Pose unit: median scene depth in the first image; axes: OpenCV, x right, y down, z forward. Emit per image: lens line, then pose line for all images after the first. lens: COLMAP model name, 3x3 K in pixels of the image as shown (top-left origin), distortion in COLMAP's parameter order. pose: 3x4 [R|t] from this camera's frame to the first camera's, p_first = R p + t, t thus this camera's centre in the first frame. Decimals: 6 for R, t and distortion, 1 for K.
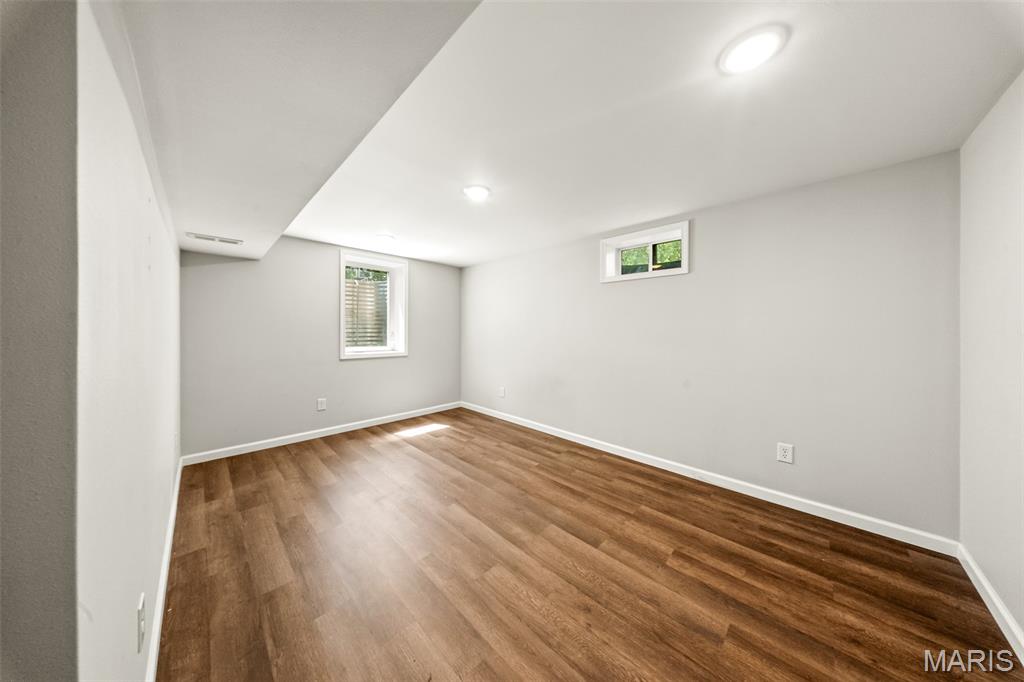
lens RADIAL K [[311.2, 0, 514.3], [0, 311.2, 327.1], [0, 0, 1]] dist [0.000995, -0.000069]
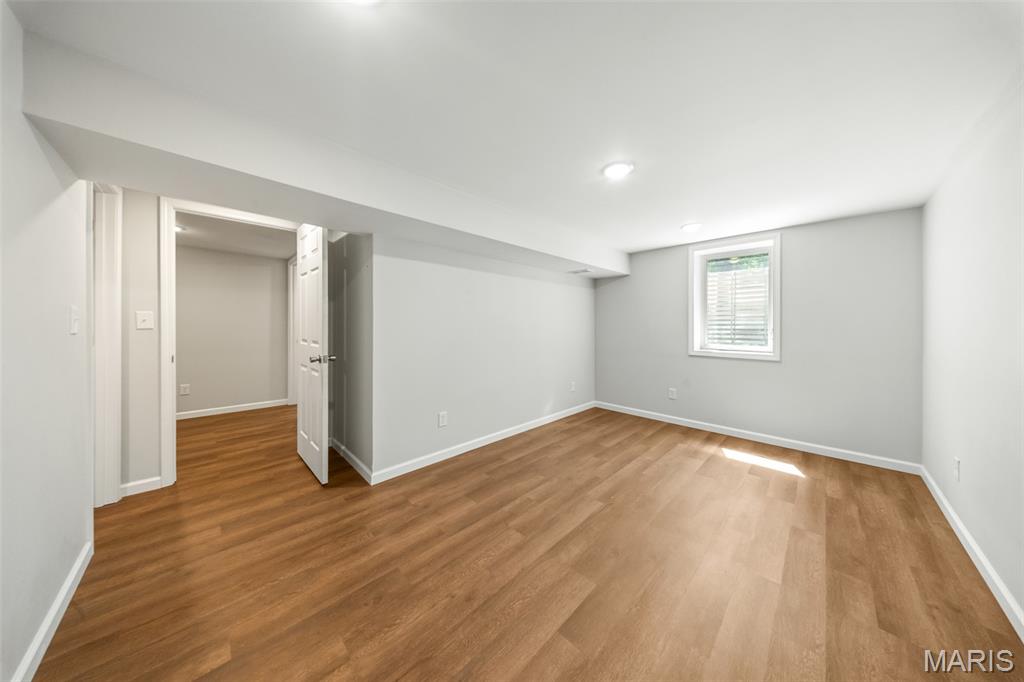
lens RADIAL K [[311.2, 0, 514.3], [0, 311.2, 327.1], [0, 0, 1]] dist [0.000995, -0.000069]
pose [[-0.008266, 0.006928, -0.999942, 0.725290], [0.002471, 0.999973, 0.006907, 0.005285], [0.999963, -0.002414, -0.008283, 0.674530]]
